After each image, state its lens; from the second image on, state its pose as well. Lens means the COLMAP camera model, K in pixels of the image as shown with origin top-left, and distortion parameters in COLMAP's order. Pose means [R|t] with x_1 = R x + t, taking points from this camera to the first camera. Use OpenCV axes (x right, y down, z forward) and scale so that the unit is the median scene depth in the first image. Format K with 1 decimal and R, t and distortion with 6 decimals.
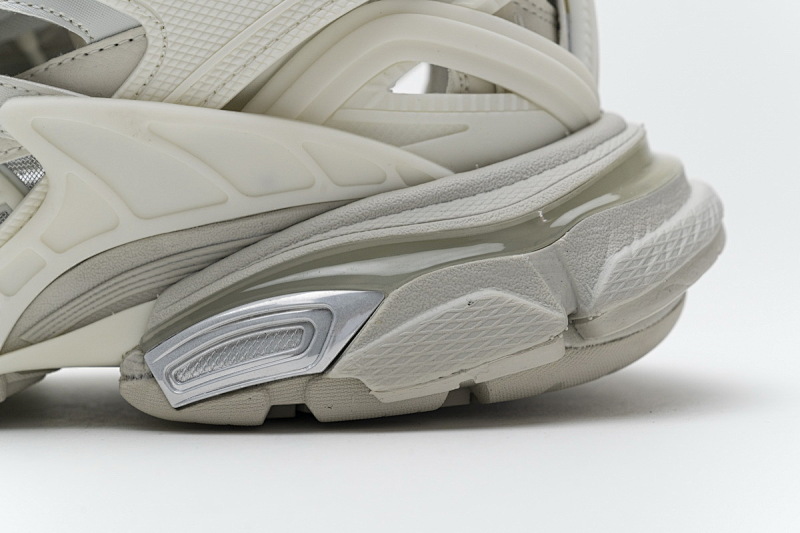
lens RADIAL K [[1538.7, 0, 397.5], [0, 1538.7, 271.0], [0, 0, 1]] dist [0.002586, 0.000000]
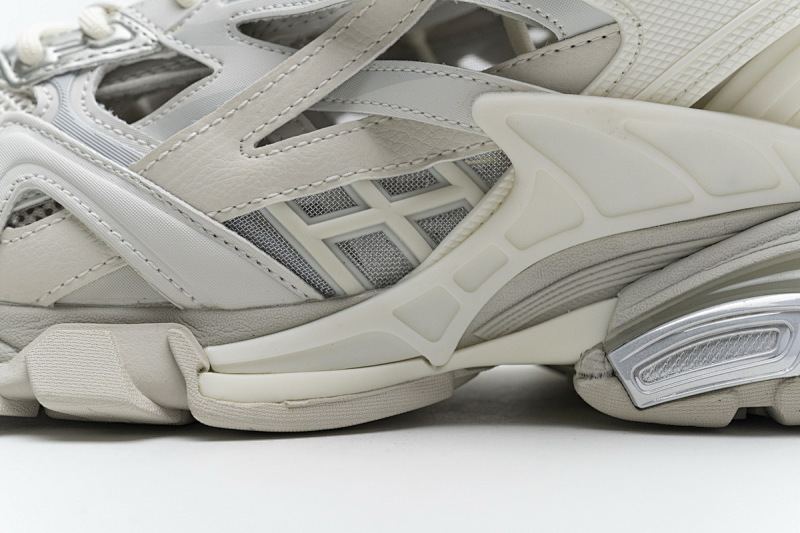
lens RADIAL K [[1538.7, 0, 394.6], [0, 1538.7, 264.0], [0, 0, 1]] dist [0.002586, 0.000000]
pose [[0.999204, 0.018096, -0.035546, -0.268701], [-0.017838, 0.999812, 0.007554, -0.008661], [0.035676, -0.006914, 0.999340, 0.002266]]
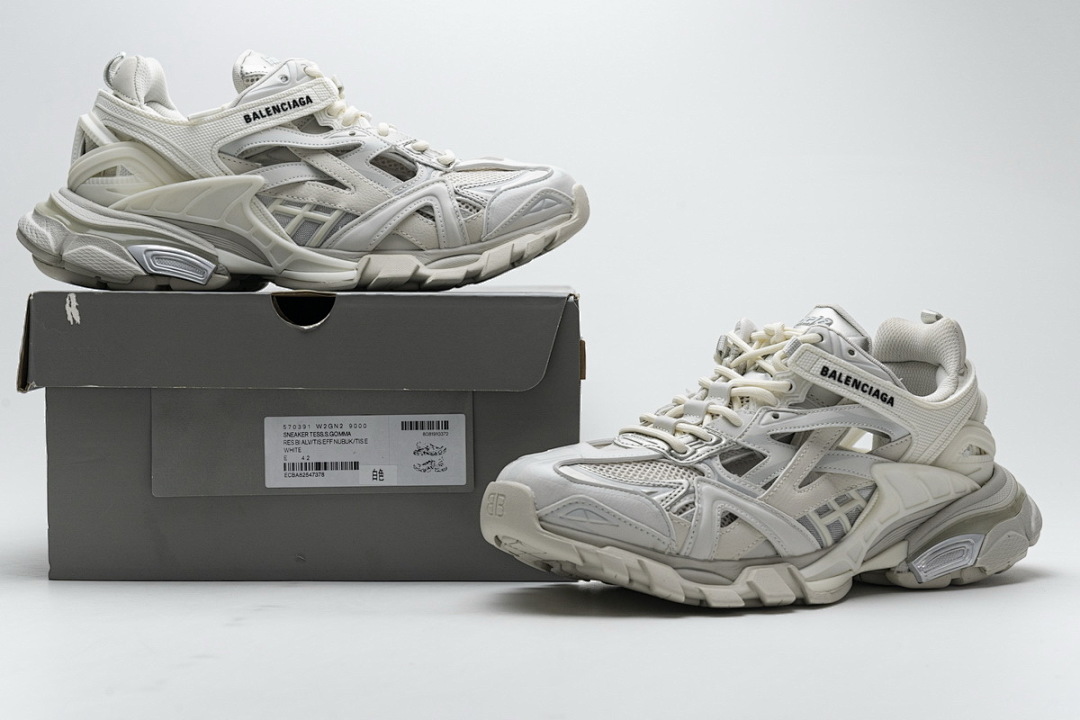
lens RADIAL K [[1662.0, 0, 537.0], [0, 1662.0, 364.1], [0, 0, 1]] dist [-0.024880, 0.000000]
pose [[0.850926, 0.009507, 0.525199, -2.146469], [0.029701, 0.997366, -0.066177, -0.110835], [-0.524445, 0.071910, 0.848402, -1.036599]]
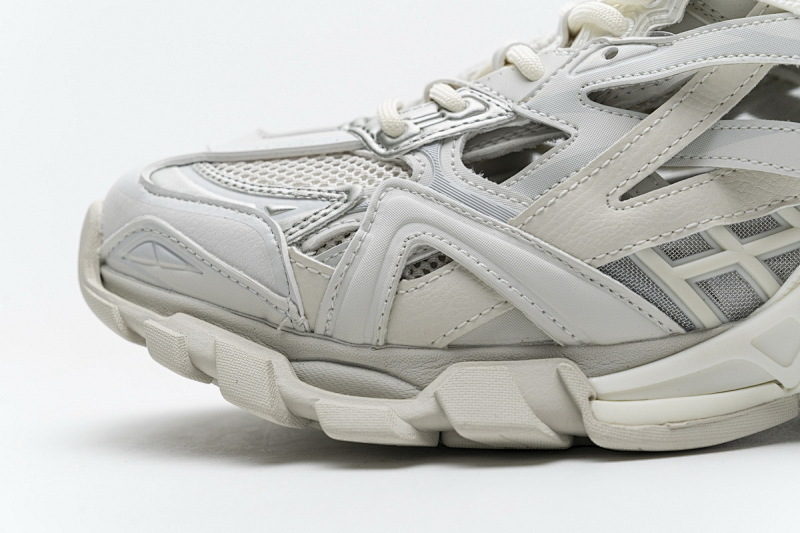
lens RADIAL K [[1538.7, 0, 395.2], [0, 1538.7, 265.3], [0, 0, 1]] dist [0.002586, 0.000000]
pose [[0.998320, -0.021037, -0.053981, -0.503209], [0.019214, 0.999235, -0.034057, 0.007703], [0.054657, 0.032963, 0.997961, -0.139558]]
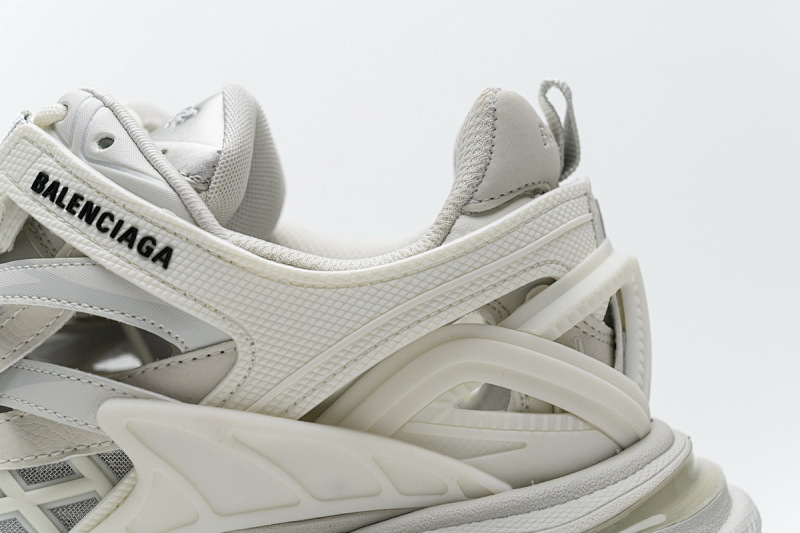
lens RADIAL K [[1538.7, 0, 393.8], [0, 1538.7, 279.2], [0, 0, 1]] dist [0.002586, 0.000000]
pose [[0.997620, 0.061633, -0.030917, -0.021185], [-0.063899, 0.994853, -0.078637, -0.122705], [0.025911, 0.080425, 0.996424, -0.088212]]
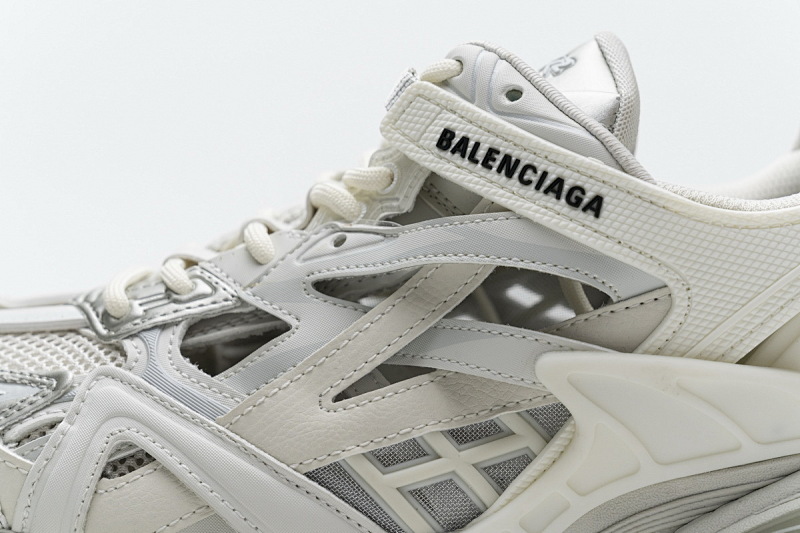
lens RADIAL K [[1538.7, 0, 383.7], [0, 1538.7, 275.9], [0, 0, 1]] dist [0.002586, 0.000000]
pose [[0.999275, 0.005800, -0.037632, -0.321142], [-0.008146, 0.998013, -0.062480, -0.096991], [0.037195, 0.062741, 0.997337, -0.081293]]
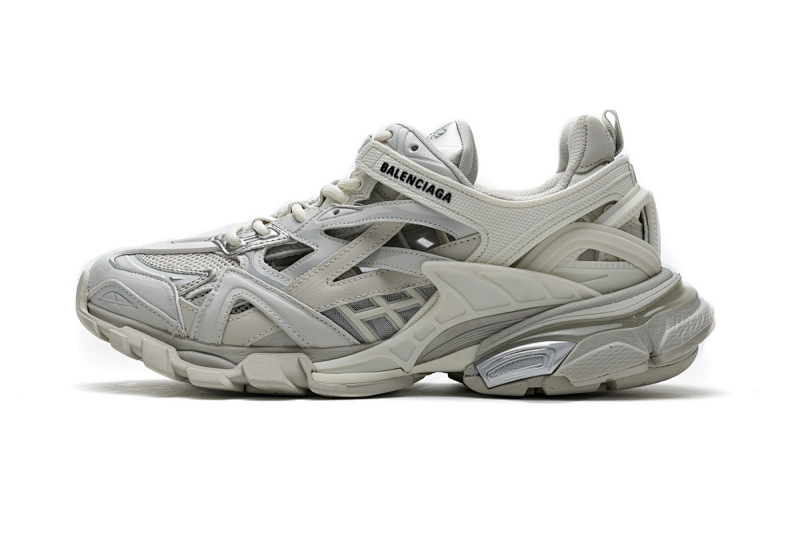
lens RADIAL K [[1538.7, 0, 398.8], [0, 1538.7, 261.1], [0, 0, 1]] dist [0.002586, 0.000000]
pose [[0.999731, 0.019206, -0.013021, -0.259866], [-0.020088, 0.997247, -0.071380, 0.065265], [0.011614, 0.071622, 0.997364, -1.463316]]
